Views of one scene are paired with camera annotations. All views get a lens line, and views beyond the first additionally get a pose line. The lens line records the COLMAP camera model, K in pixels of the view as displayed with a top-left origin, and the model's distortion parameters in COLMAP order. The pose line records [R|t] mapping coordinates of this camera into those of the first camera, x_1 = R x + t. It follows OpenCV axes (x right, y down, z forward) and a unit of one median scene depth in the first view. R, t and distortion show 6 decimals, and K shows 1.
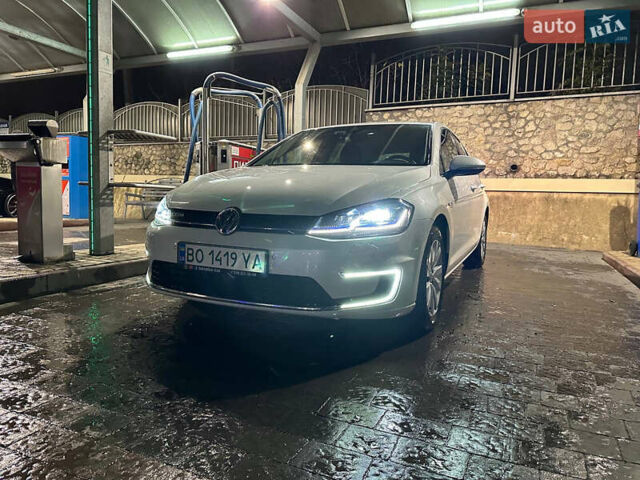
lens RADIAL K [[453.8, 0, 318.9], [0, 453.8, 241.9], [0, 0, 1]] dist [0.074945, -0.112615]
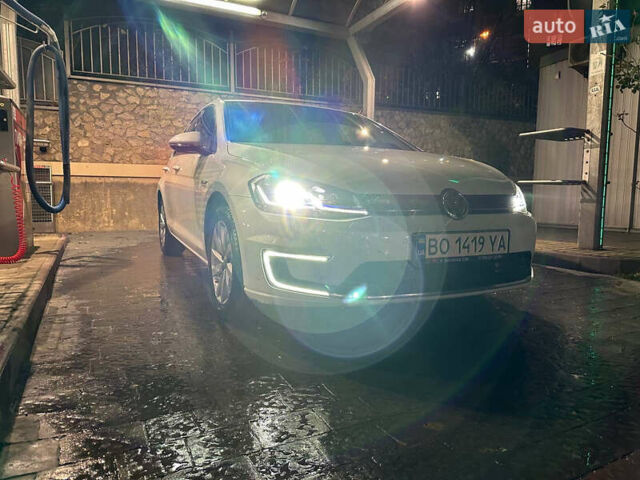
lens RADIAL K [[453.8, 0, 318.9], [0, 453.8, 241.9], [0, 0, 1]] dist [0.074945, -0.112615]
pose [[0.619044, -0.104023, 0.778437, -0.380269], [0.088341, 0.994122, 0.062593, -0.018344], [-0.780372, 0.030019, 0.624594, 0.227908]]
